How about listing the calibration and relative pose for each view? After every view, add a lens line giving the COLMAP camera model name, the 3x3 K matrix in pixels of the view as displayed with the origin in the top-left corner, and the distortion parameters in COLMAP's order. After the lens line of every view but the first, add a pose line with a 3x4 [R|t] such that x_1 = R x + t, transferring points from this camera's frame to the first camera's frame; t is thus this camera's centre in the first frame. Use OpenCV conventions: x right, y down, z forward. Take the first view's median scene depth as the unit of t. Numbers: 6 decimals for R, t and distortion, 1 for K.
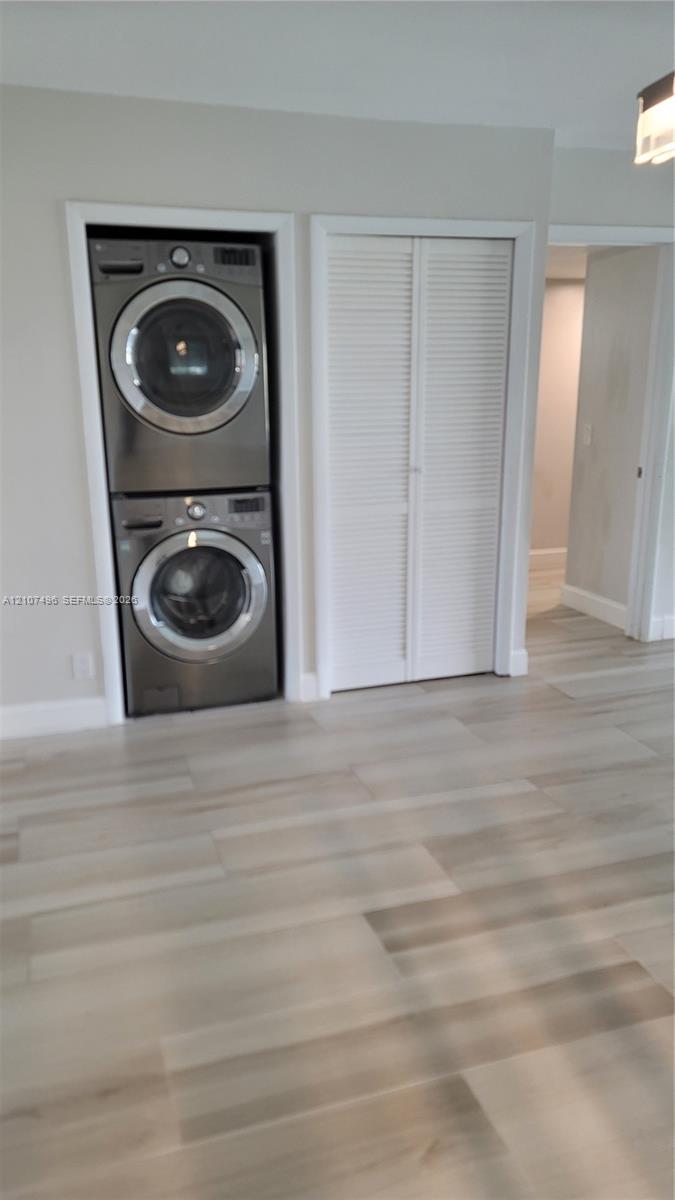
lens RADIAL K [[868.8, 0, 328.4], [0, 868.8, 602.3], [0, 0, 1]] dist [0.070322, -0.037001]
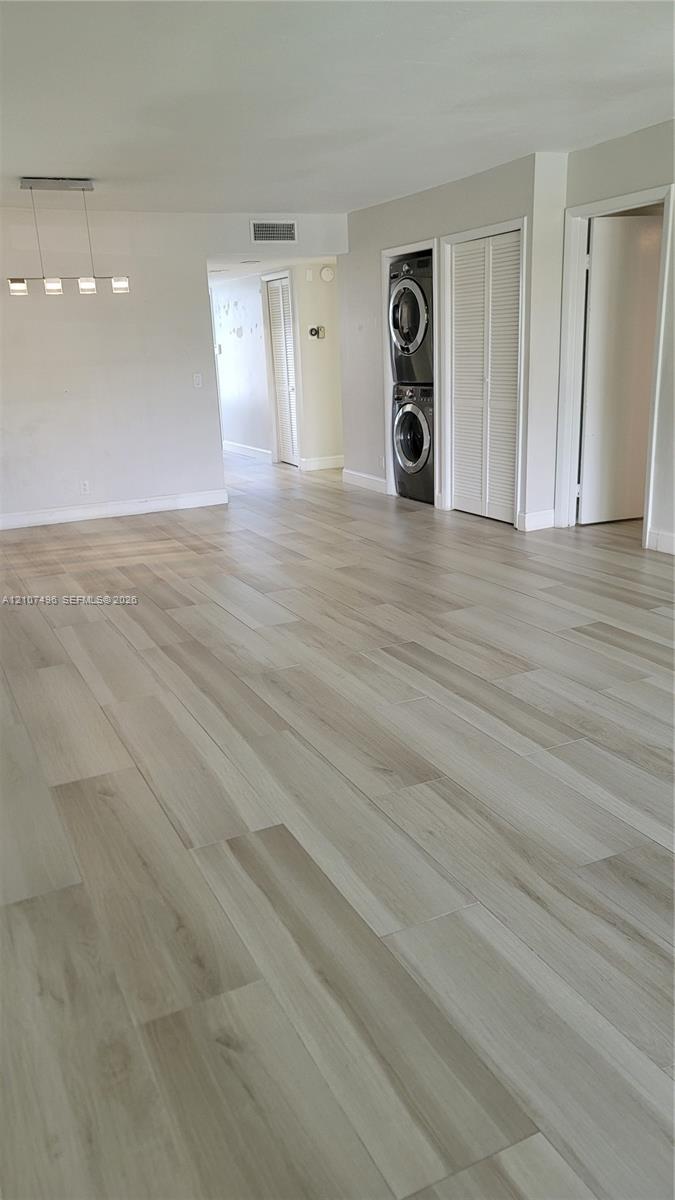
lens RADIAL K [[868.8, 0, 328.4], [0, 868.8, 602.3], [0, 0, 1]] dist [0.070322, -0.037001]
pose [[0.145635, 0.292433, -0.945131, 1.823673], [-0.204755, 0.943542, 0.260390, -0.133276], [0.967918, 0.155598, 0.197290, 0.483251]]
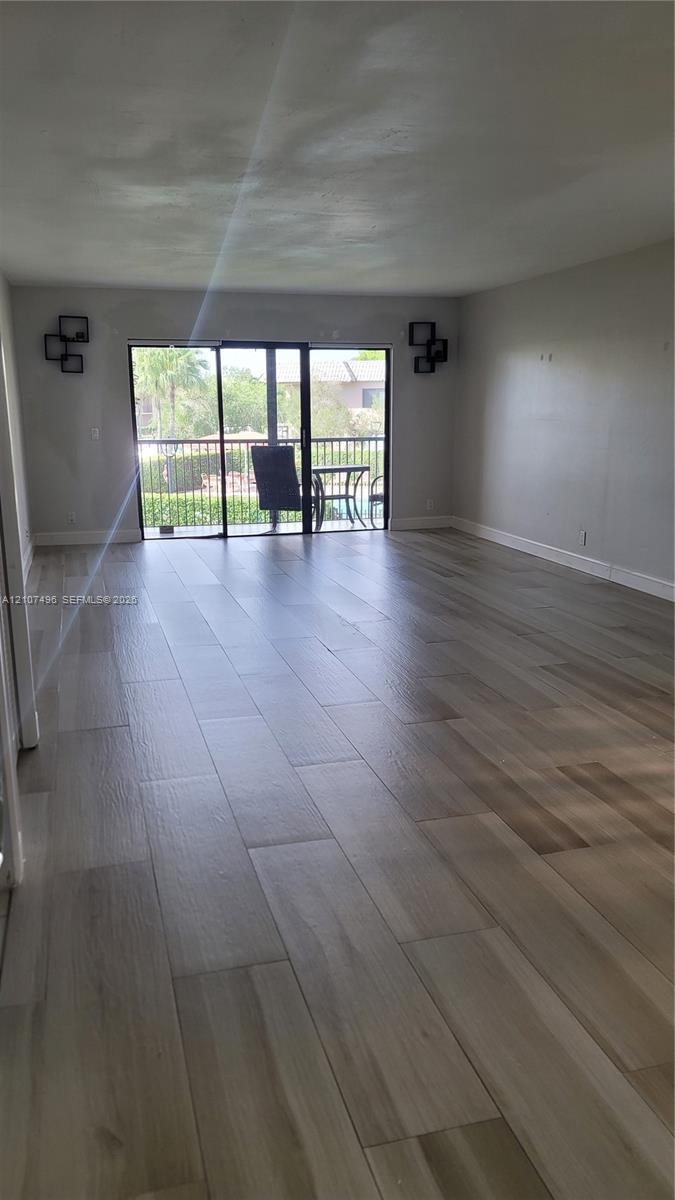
lens RADIAL K [[868.8, 0, 328.4], [0, 868.8, 602.3], [0, 0, 1]] dist [0.070322, -0.037001]
pose [[0.038632, -0.214001, 0.976069, -0.662345], [0.250199, 0.947755, 0.197890, -0.163968], [-0.967423, 0.236567, 0.090156, 0.707393]]
